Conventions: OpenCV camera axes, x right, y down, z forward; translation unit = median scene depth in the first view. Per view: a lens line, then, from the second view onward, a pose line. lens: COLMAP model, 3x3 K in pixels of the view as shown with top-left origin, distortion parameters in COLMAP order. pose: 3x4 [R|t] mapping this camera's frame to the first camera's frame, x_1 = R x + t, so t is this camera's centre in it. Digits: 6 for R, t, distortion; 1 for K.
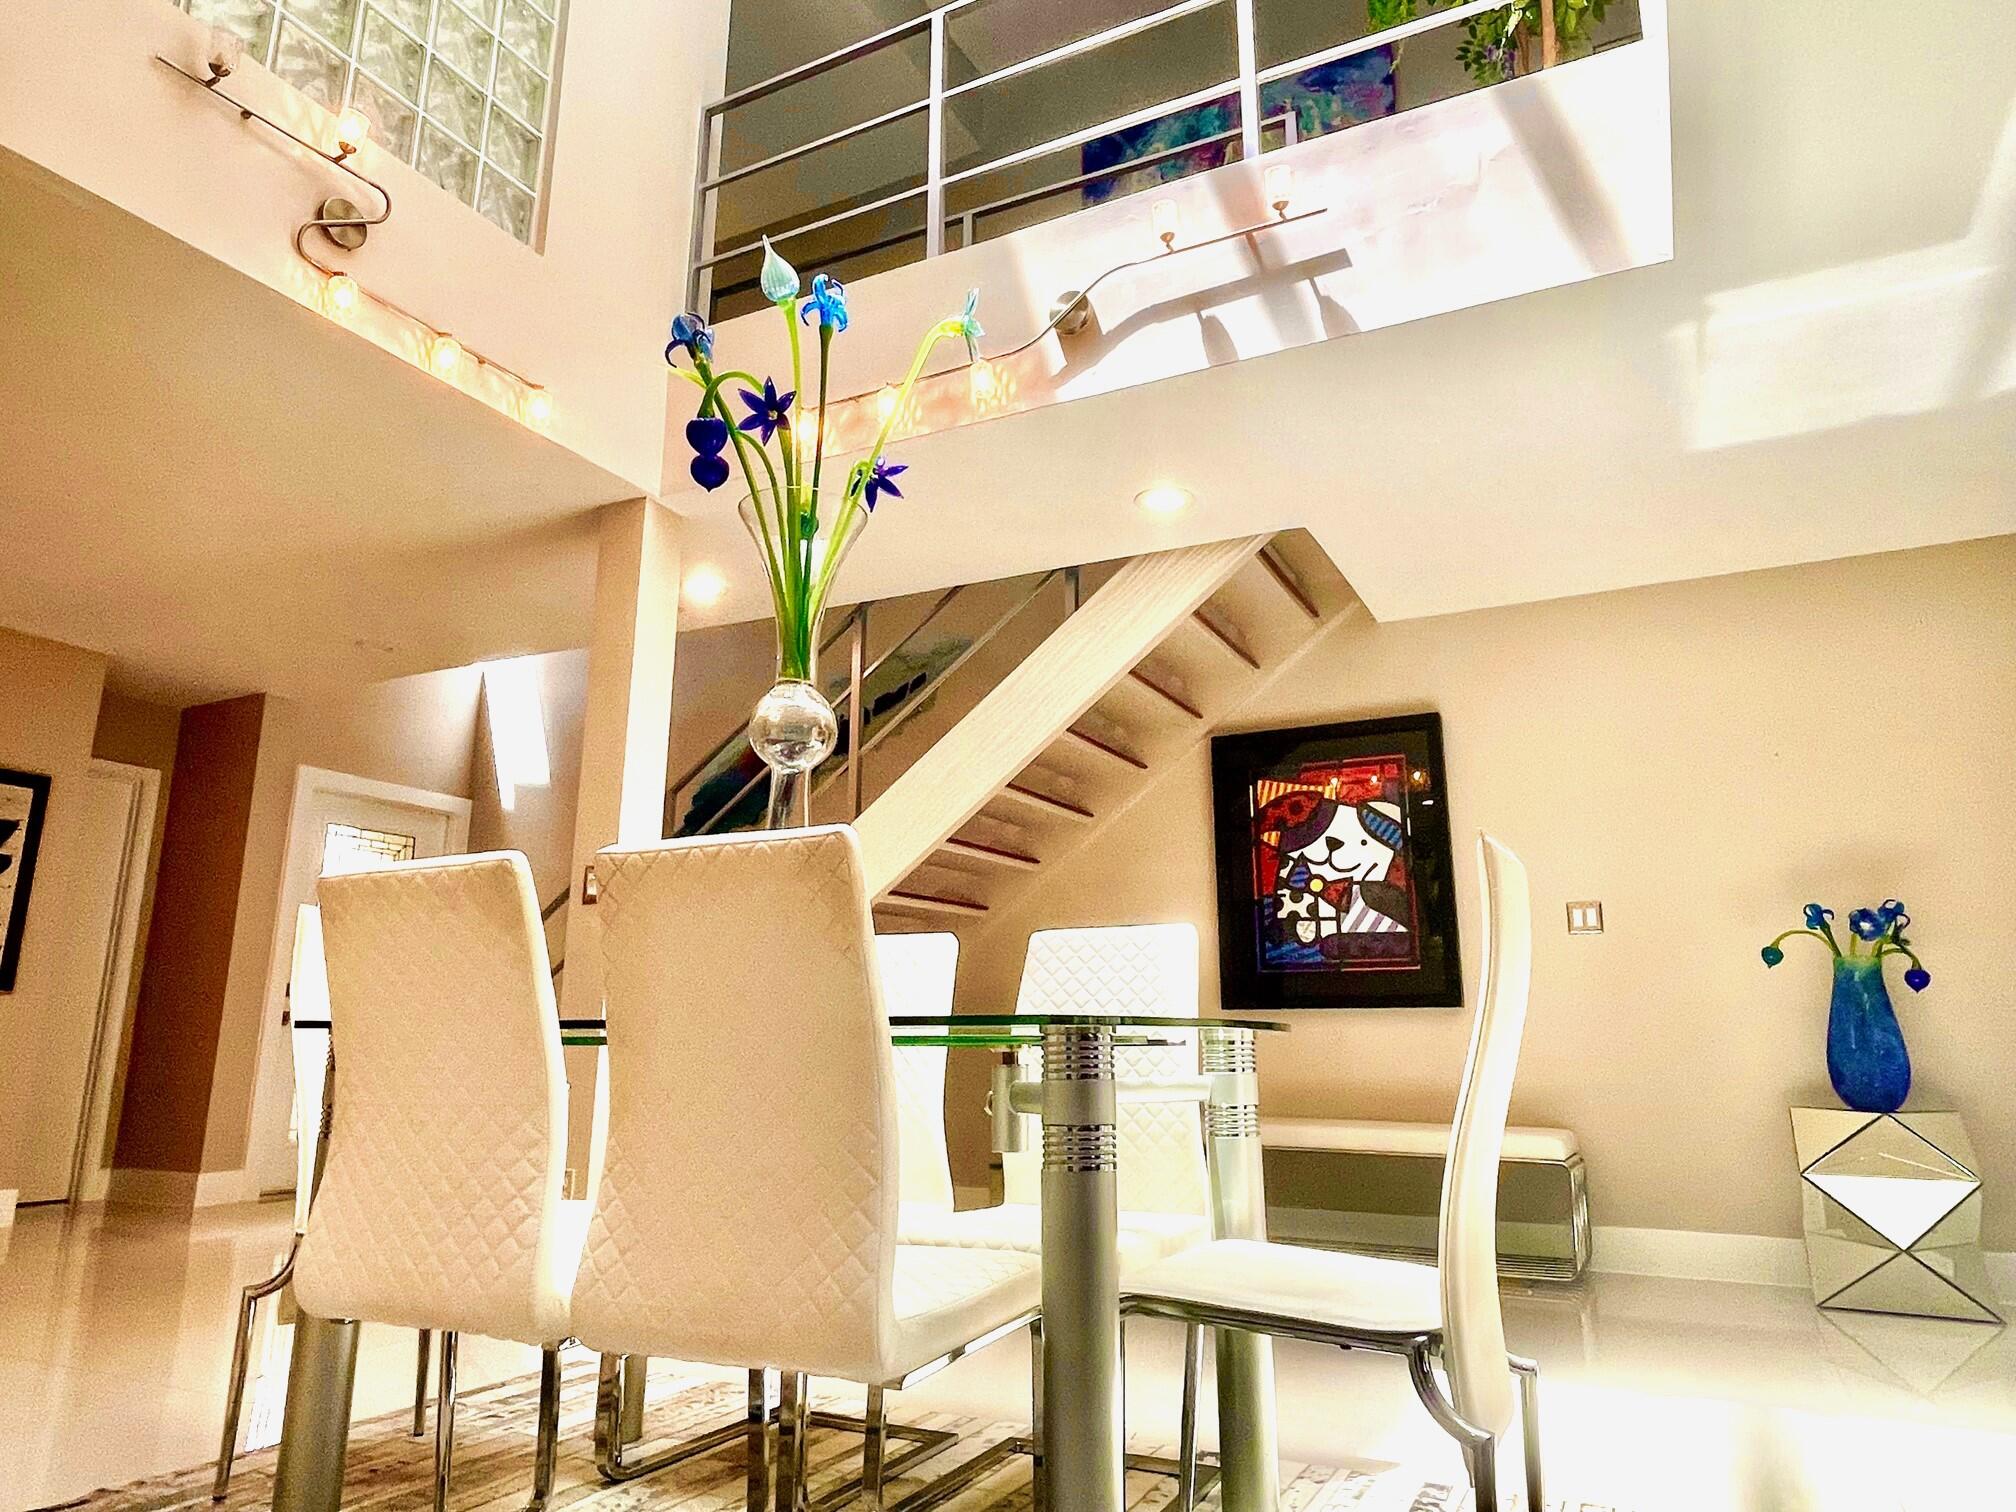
lens RADIAL K [[1281.0, 0, 1017.7], [0, 1281.0, 744.4], [0, 0, 1]] dist [-0.010042, -0.003072]
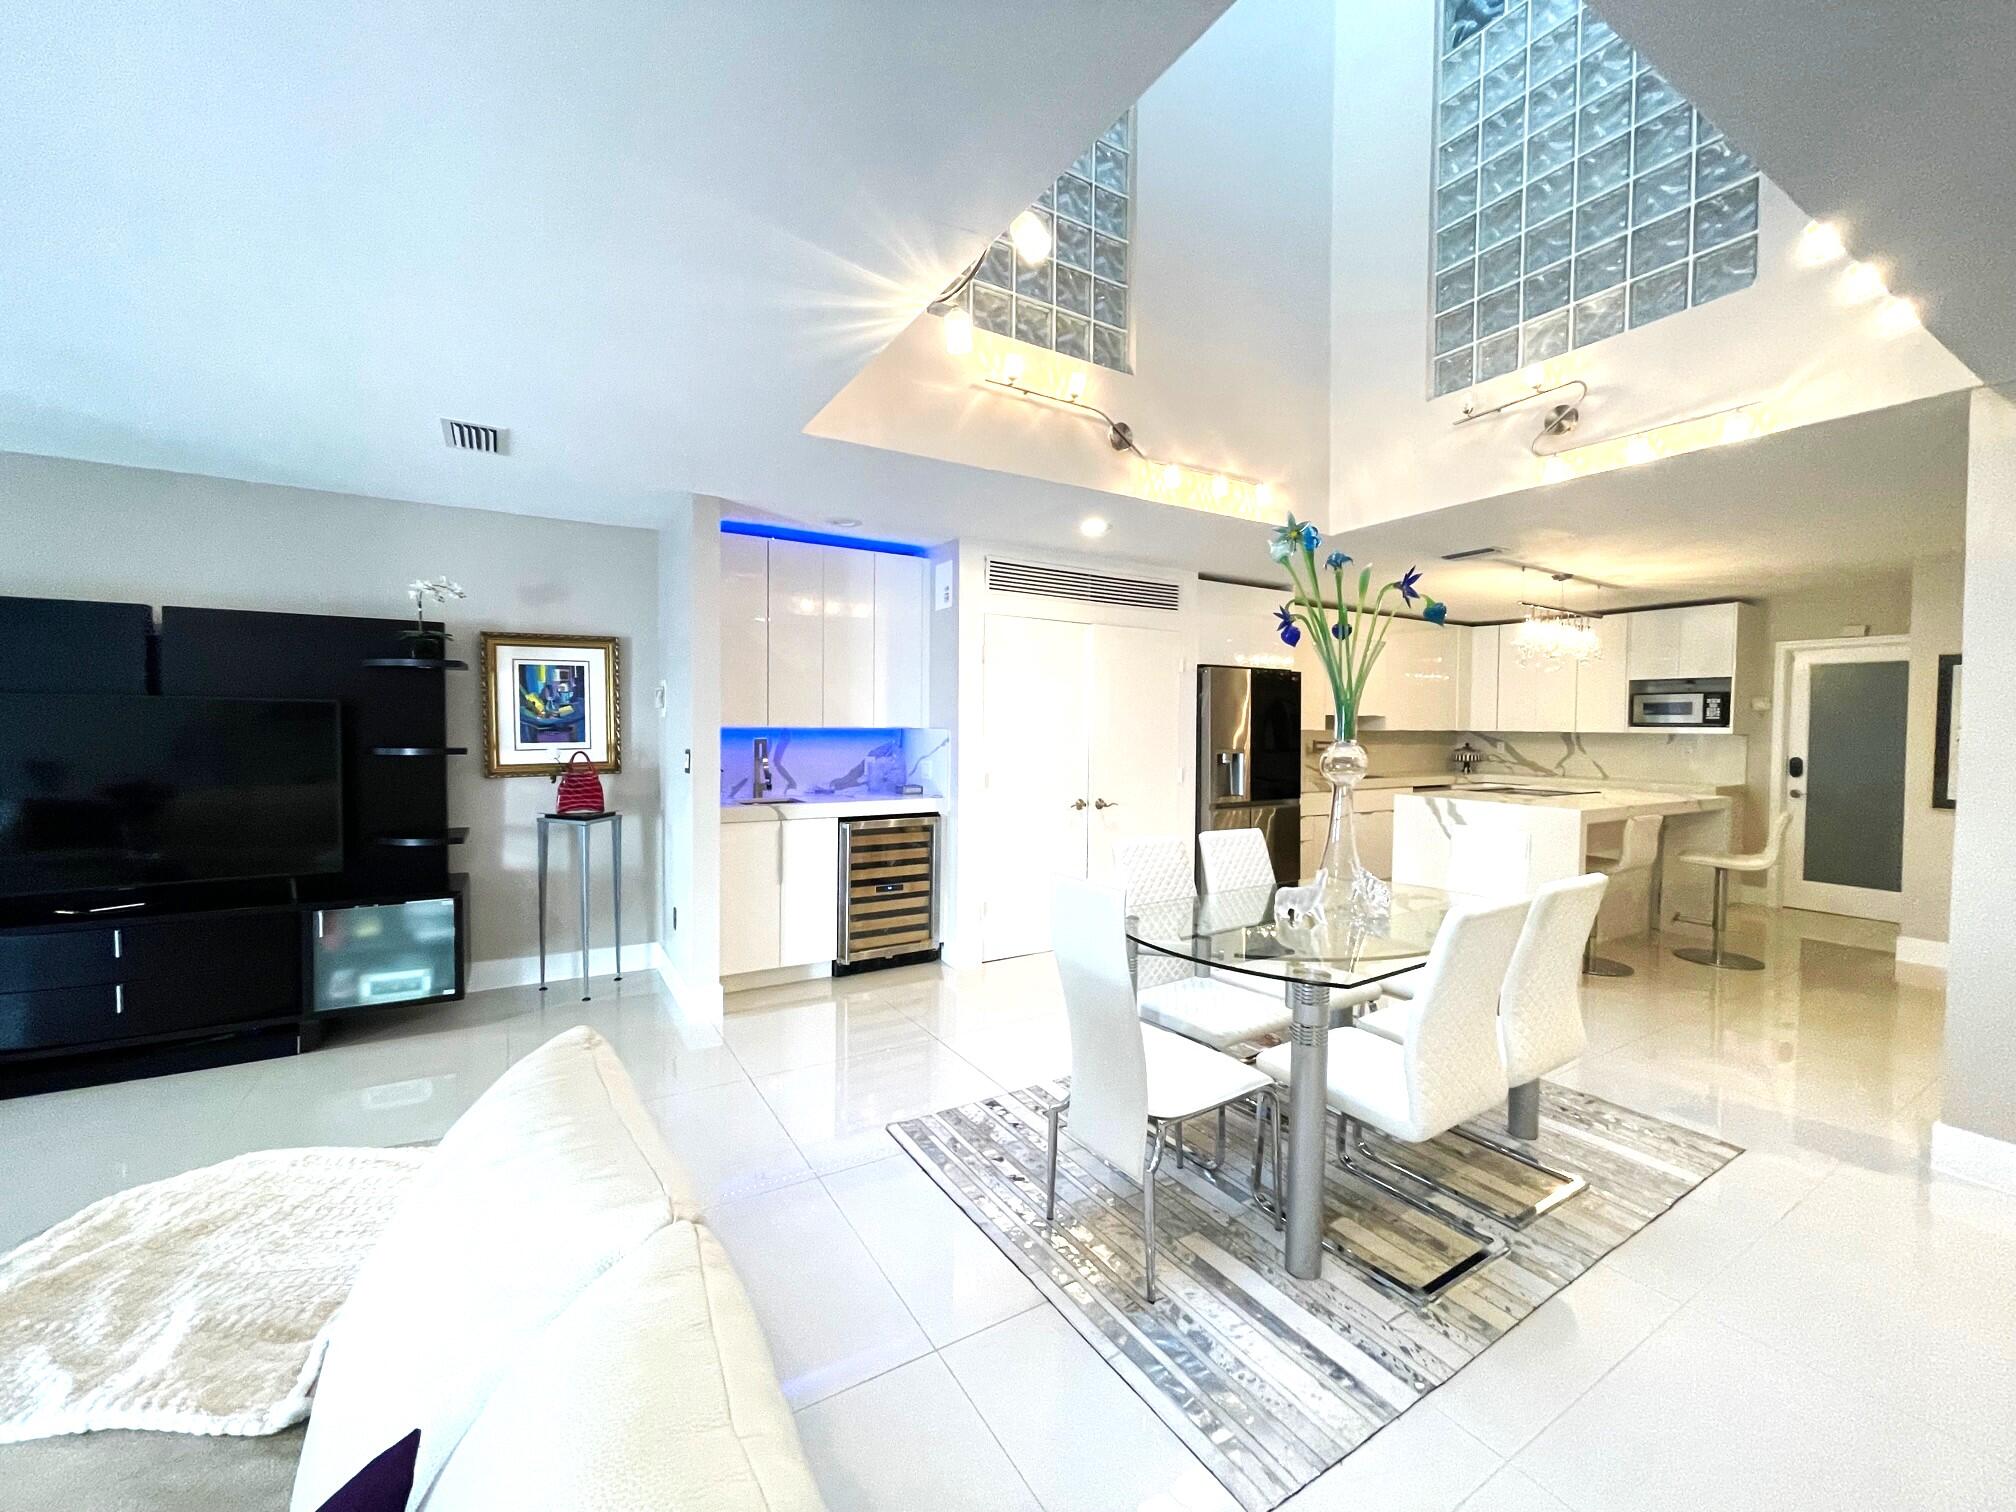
lens RADIAL K [[812.8, 0, 1017.4], [0, 812.8, 752.3], [0, 0, 1]] dist [-0.002228, -0.000193]
pose [[-0.519635, 0.017032, -0.854218, 0.499805], [0.183689, 0.978648, -0.092228, -0.001375], [0.834409, -0.204835, -0.511669, 0.541494]]
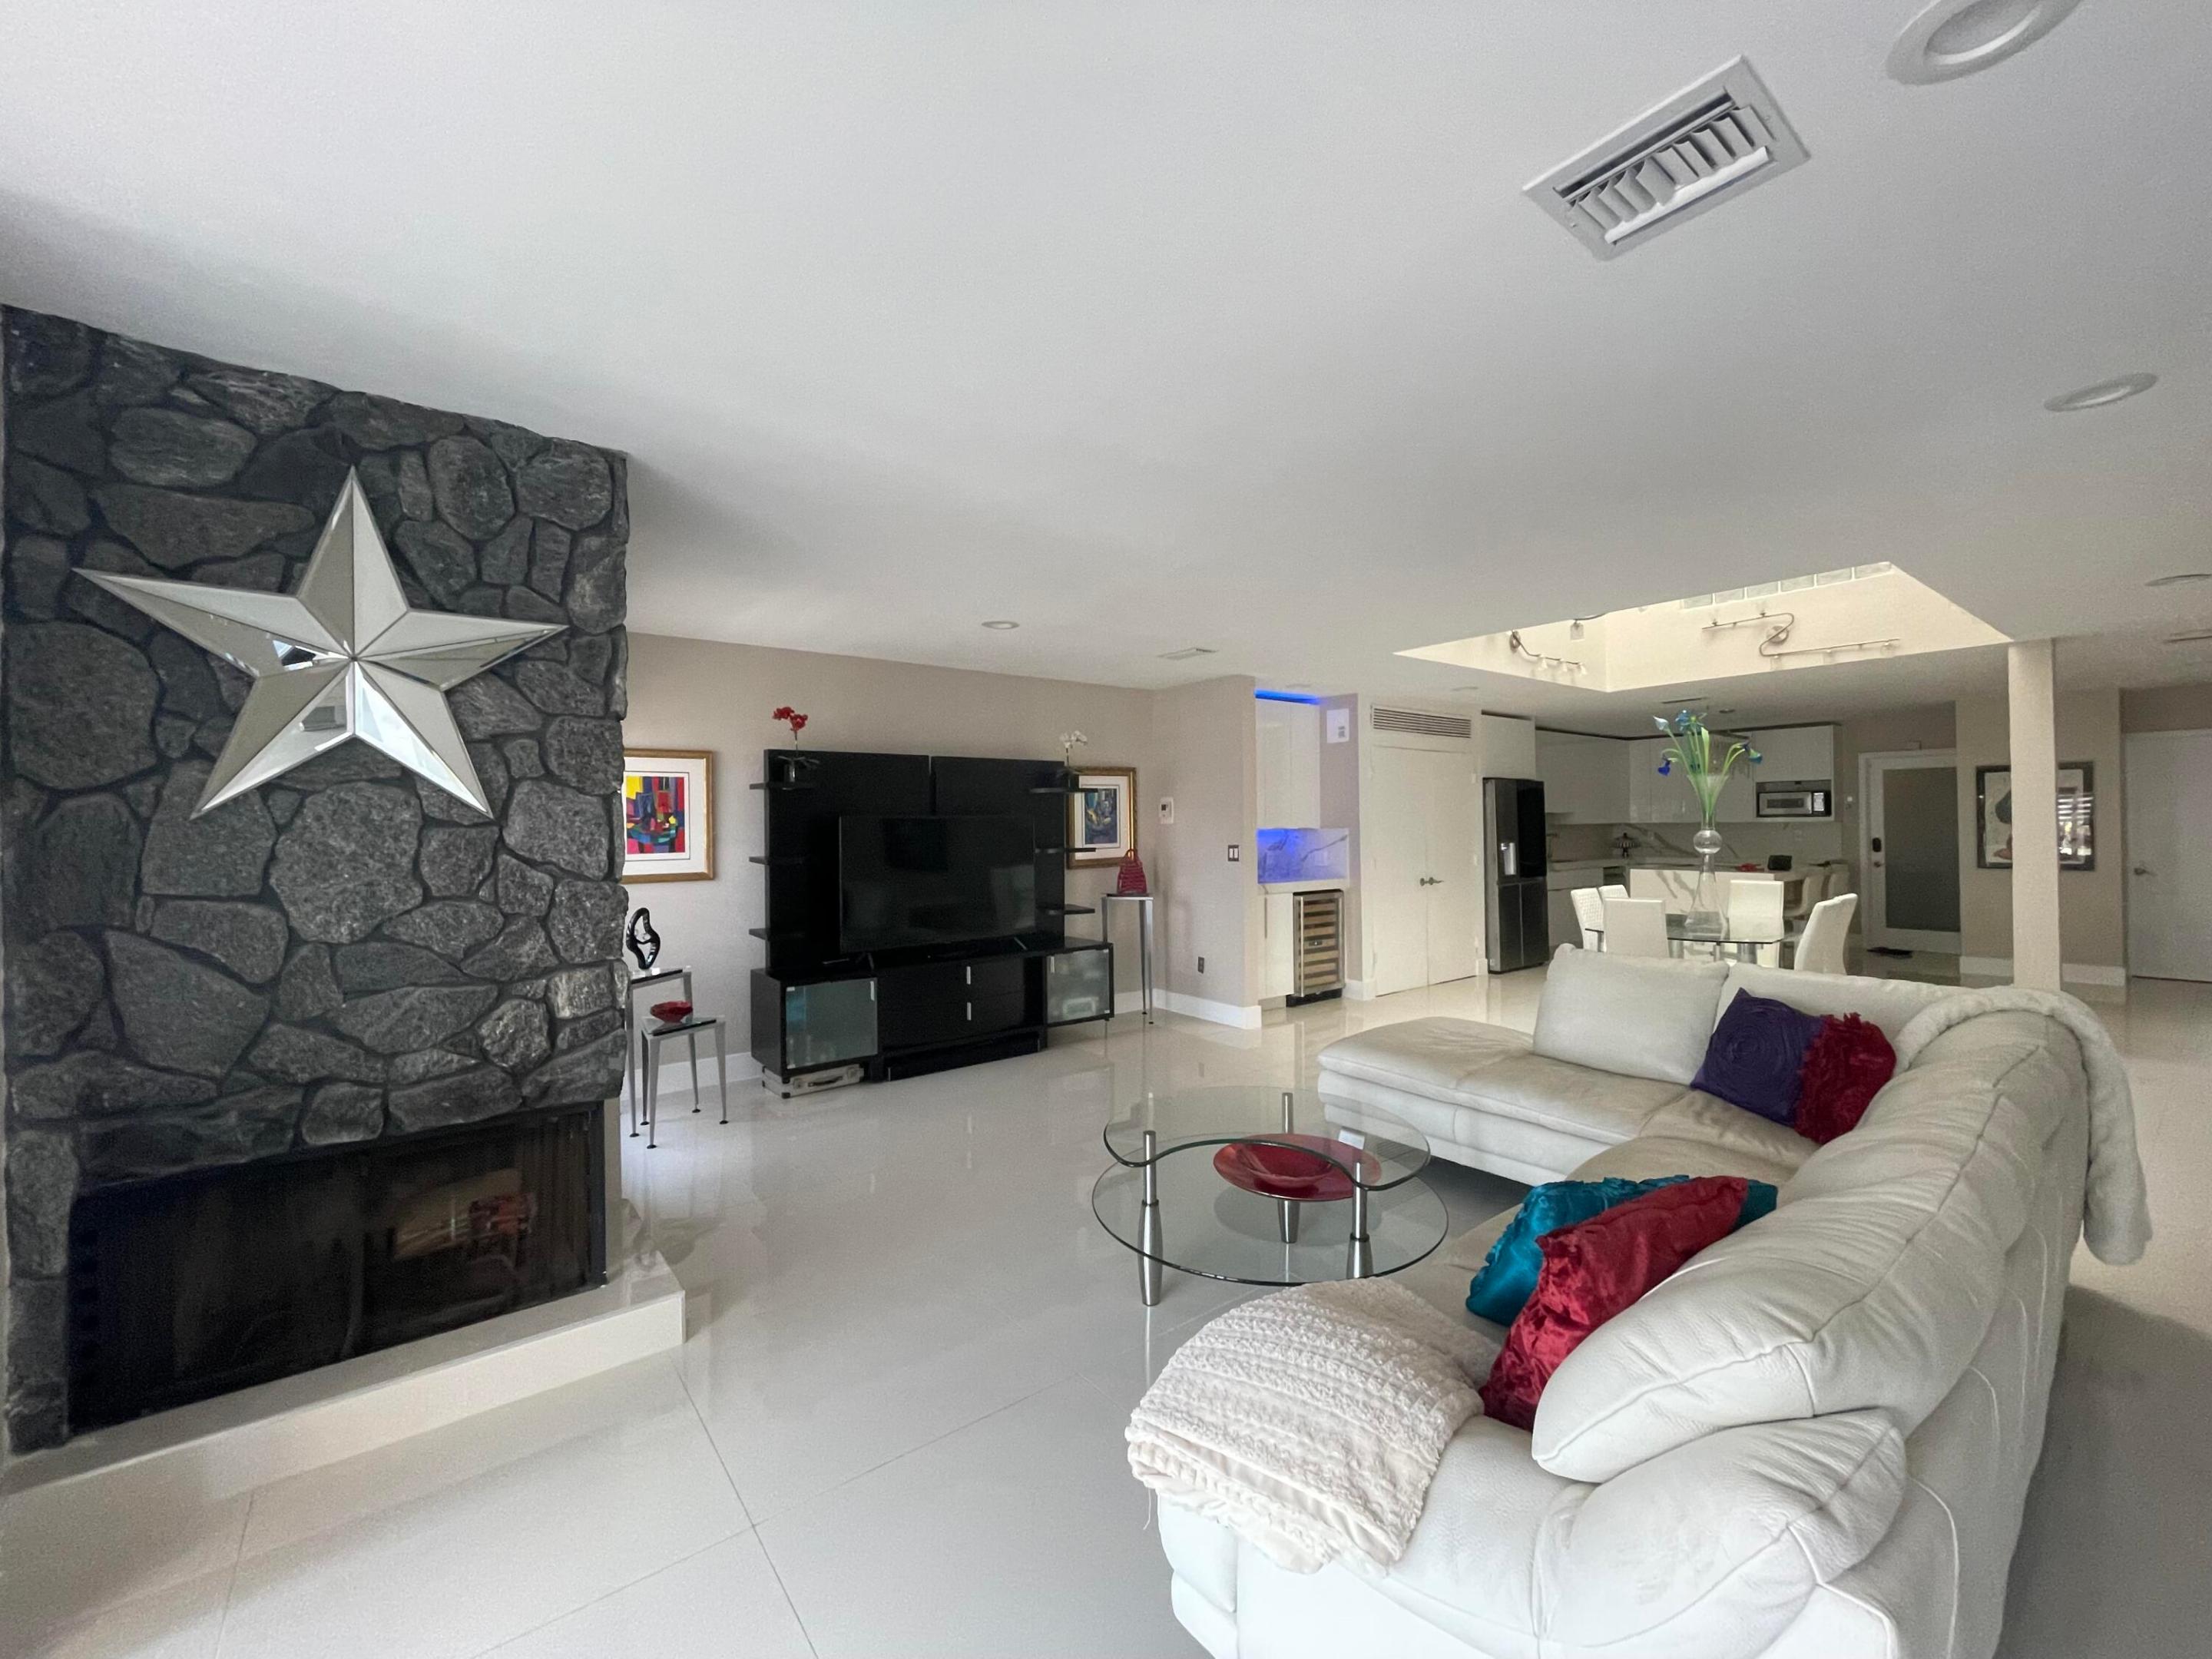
lens RADIAL K [[891.9, 0, 1116.3], [0, 891.9, 825.5], [0, 0, 1]] dist [-0.002228, -0.000193]
pose [[-0.422901, -0.002912, -0.906171, 1.205068], [0.215461, 0.970993, -0.103673, -0.066012], [0.880188, -0.239088, -0.410007, 0.259193]]
